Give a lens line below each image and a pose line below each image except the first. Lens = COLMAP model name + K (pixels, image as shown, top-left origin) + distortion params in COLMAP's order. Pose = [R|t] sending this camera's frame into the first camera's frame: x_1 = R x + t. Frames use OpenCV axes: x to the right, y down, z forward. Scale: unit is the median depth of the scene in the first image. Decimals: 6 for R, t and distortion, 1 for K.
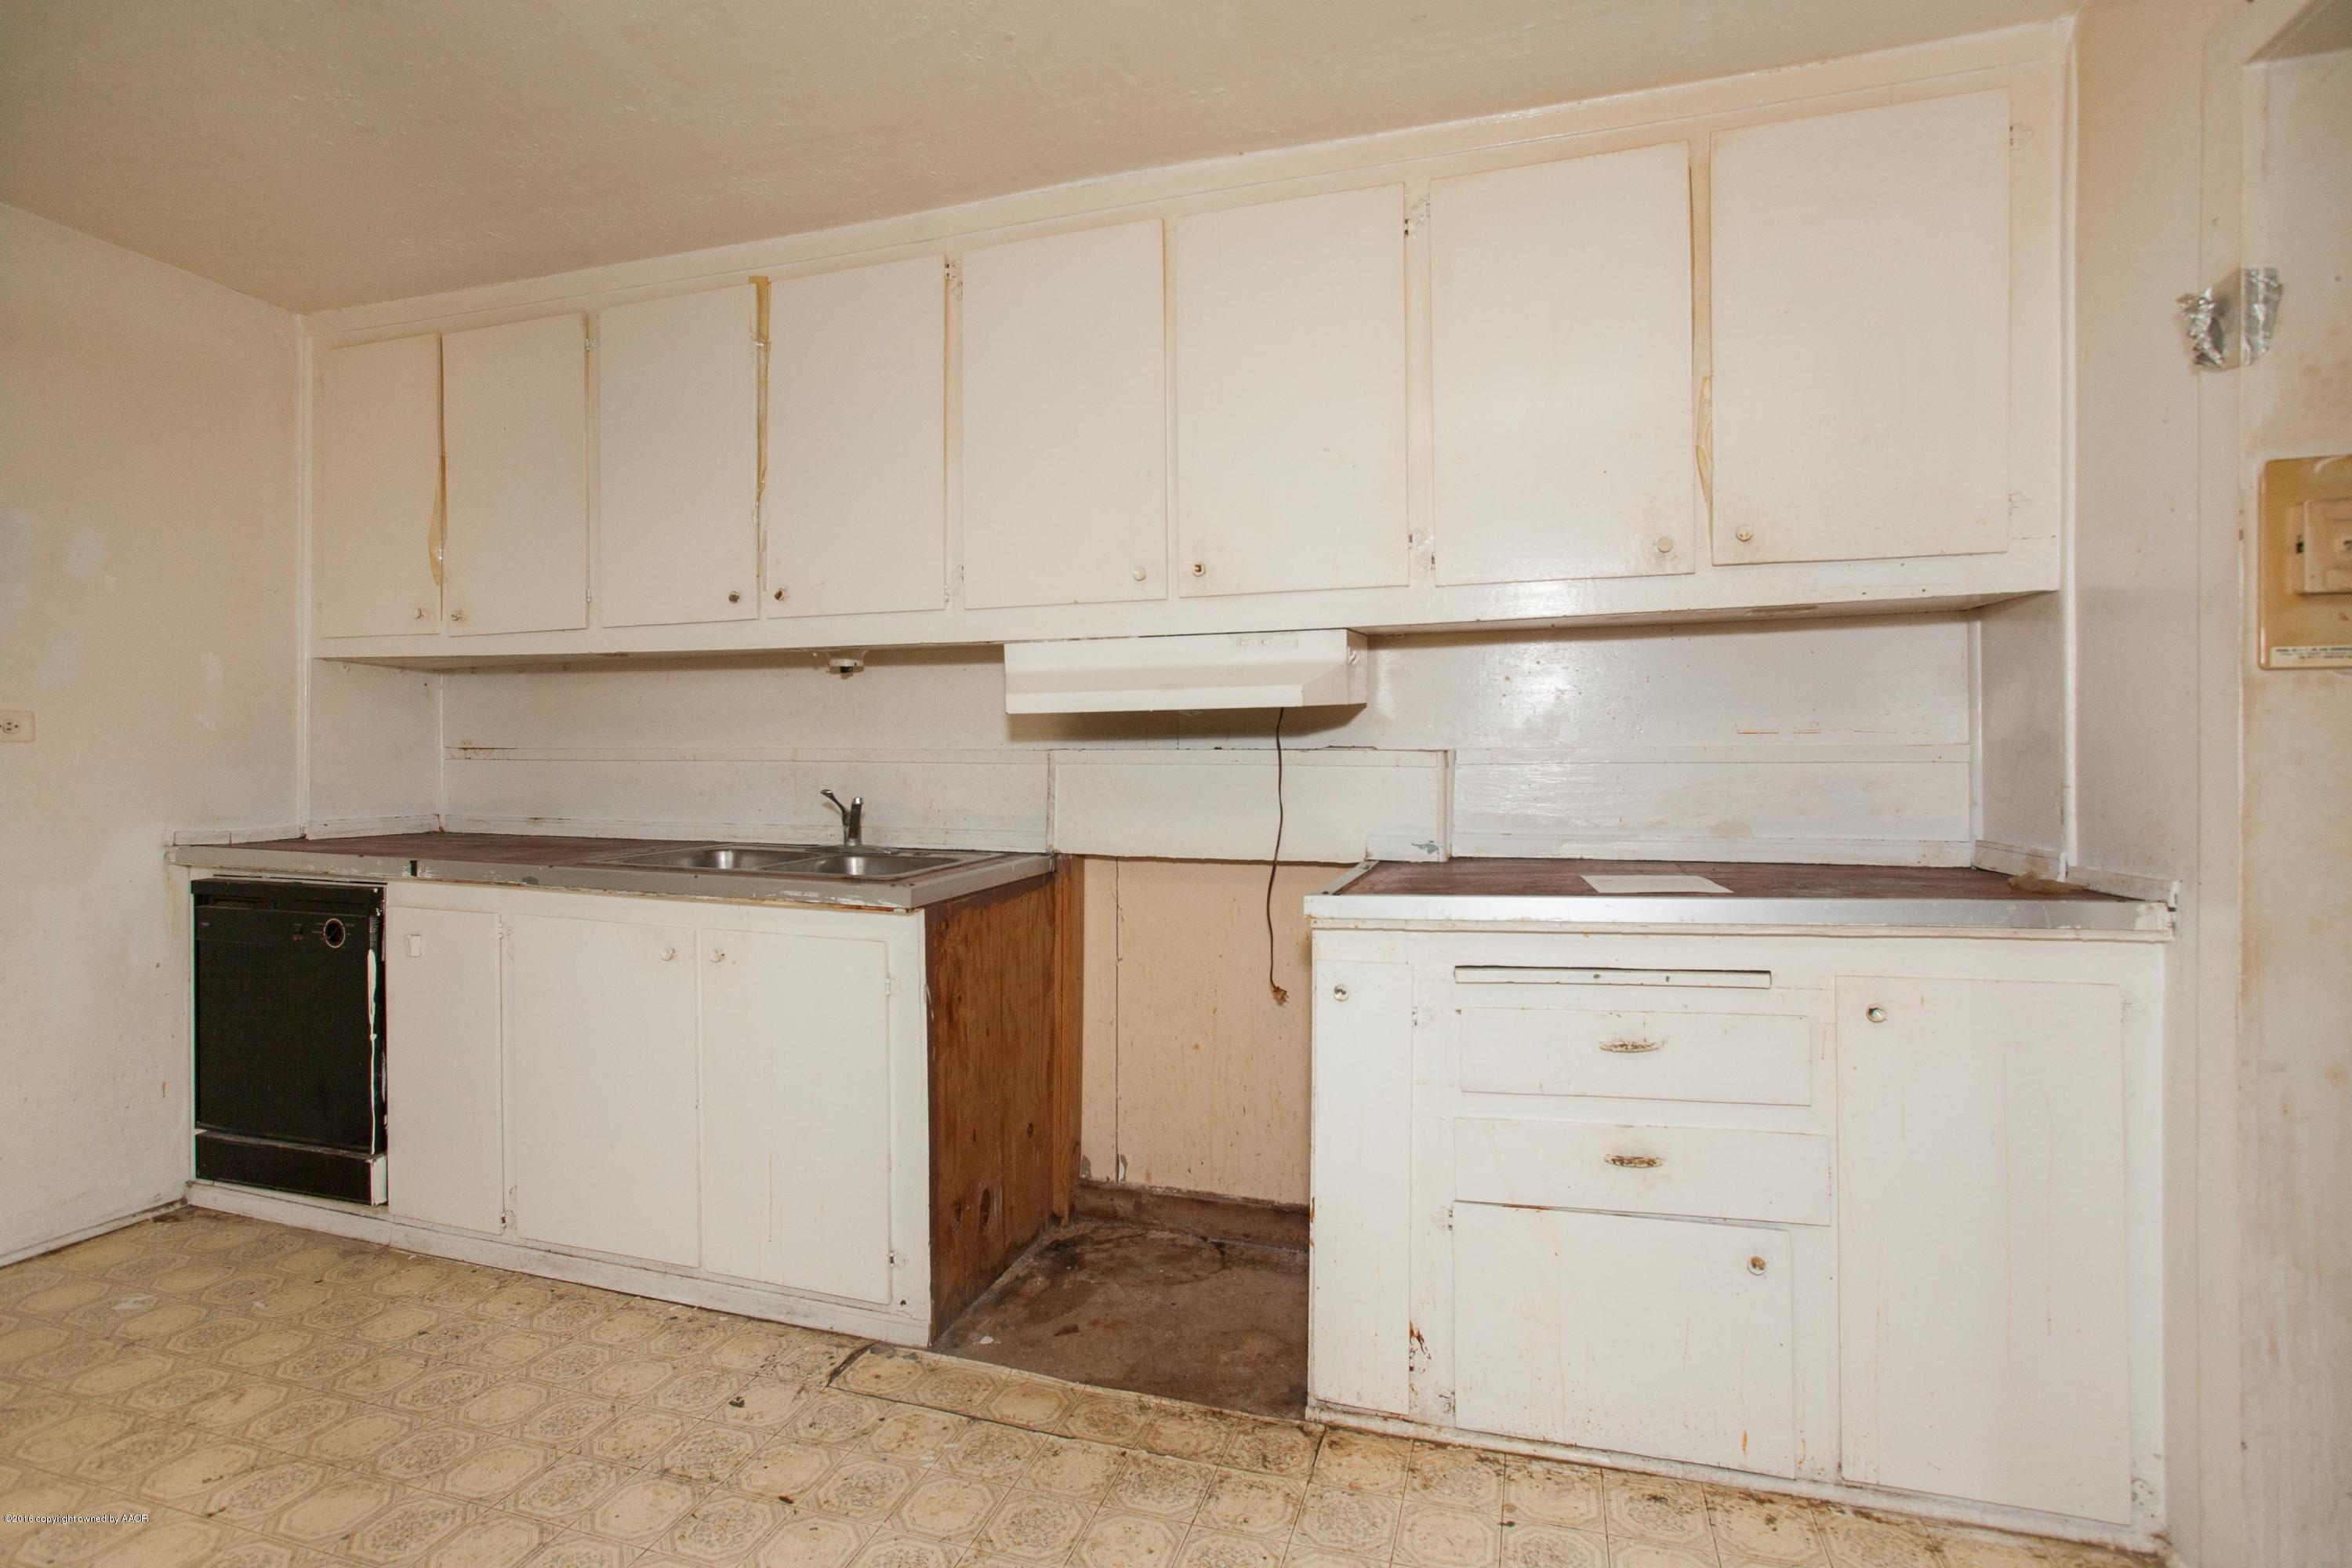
lens RADIAL K [[1184.8, 0, 1174.8], [0, 1184.8, 754.7], [0, 0, 1]] dist [-0.047239, 0.034560]
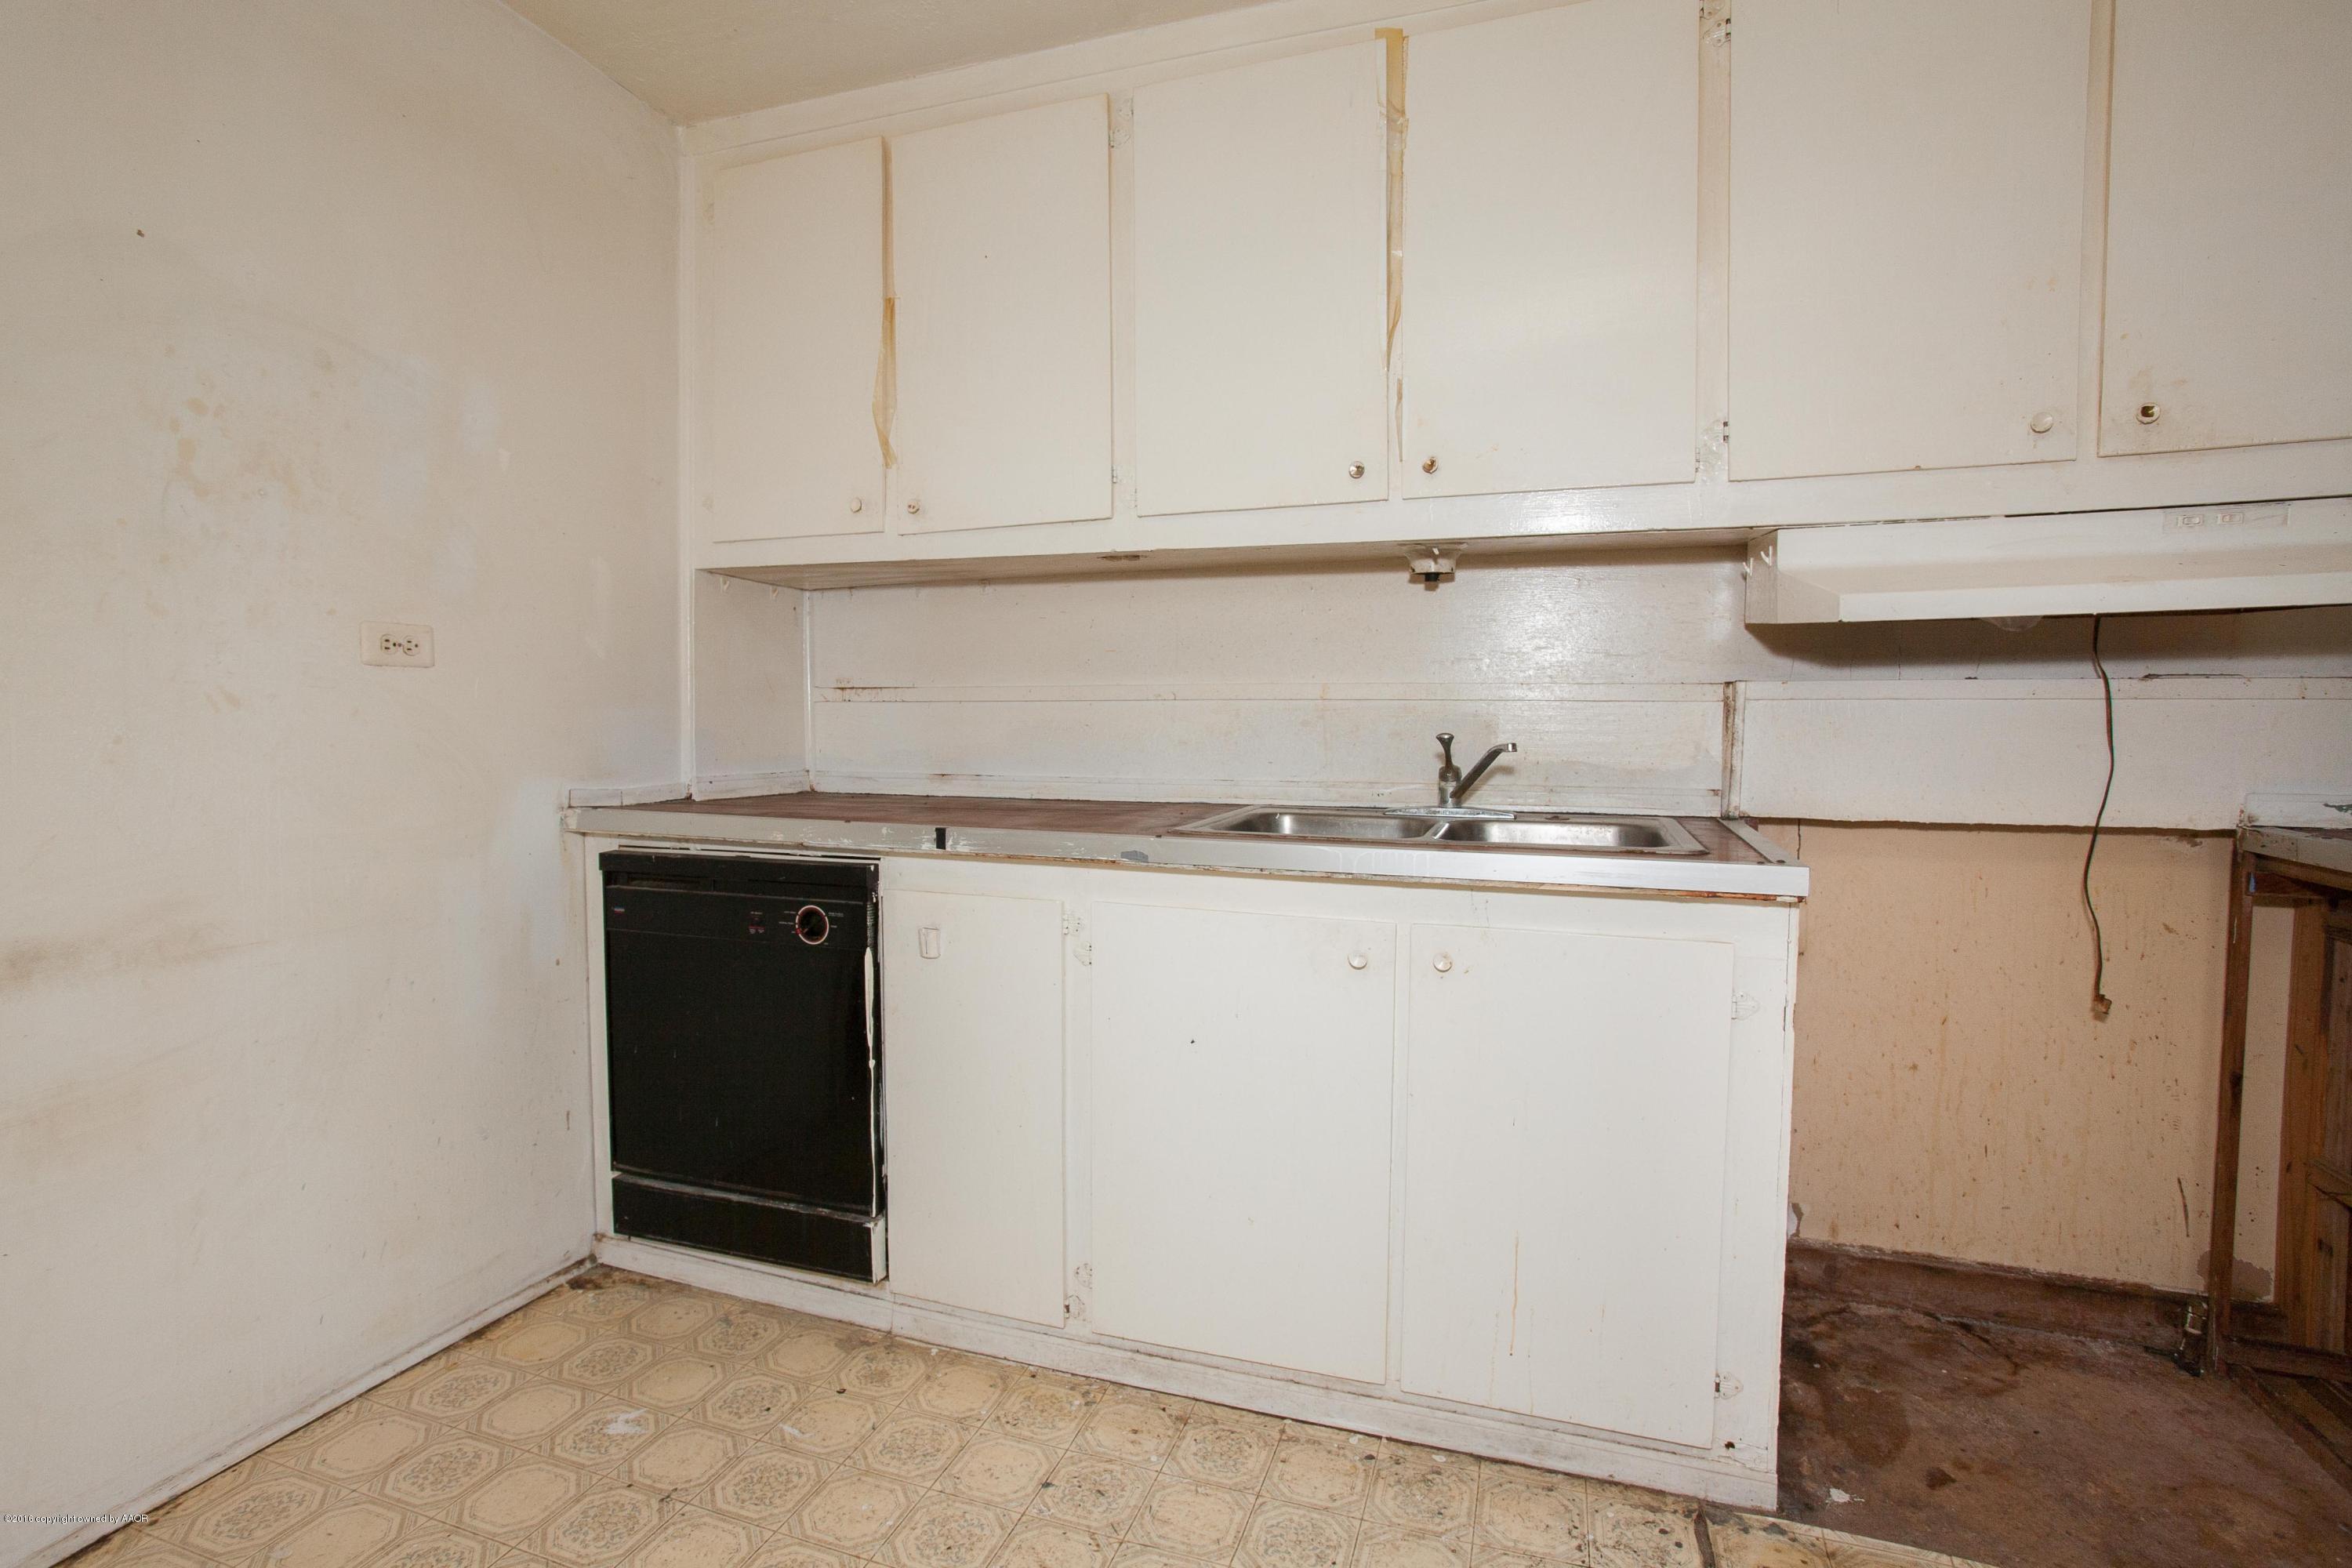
lens RADIAL K [[1147.9, 0, 1172.4], [0, 1147.9, 766.6], [0, 0, 1]] dist [-0.048336, 0.029690]
pose [[0.999870, 0.000800, -0.016112, -0.478252], [-0.000178, 0.999258, 0.038520, 0.023736], [0.016131, -0.038512, 0.999128, 0.277426]]
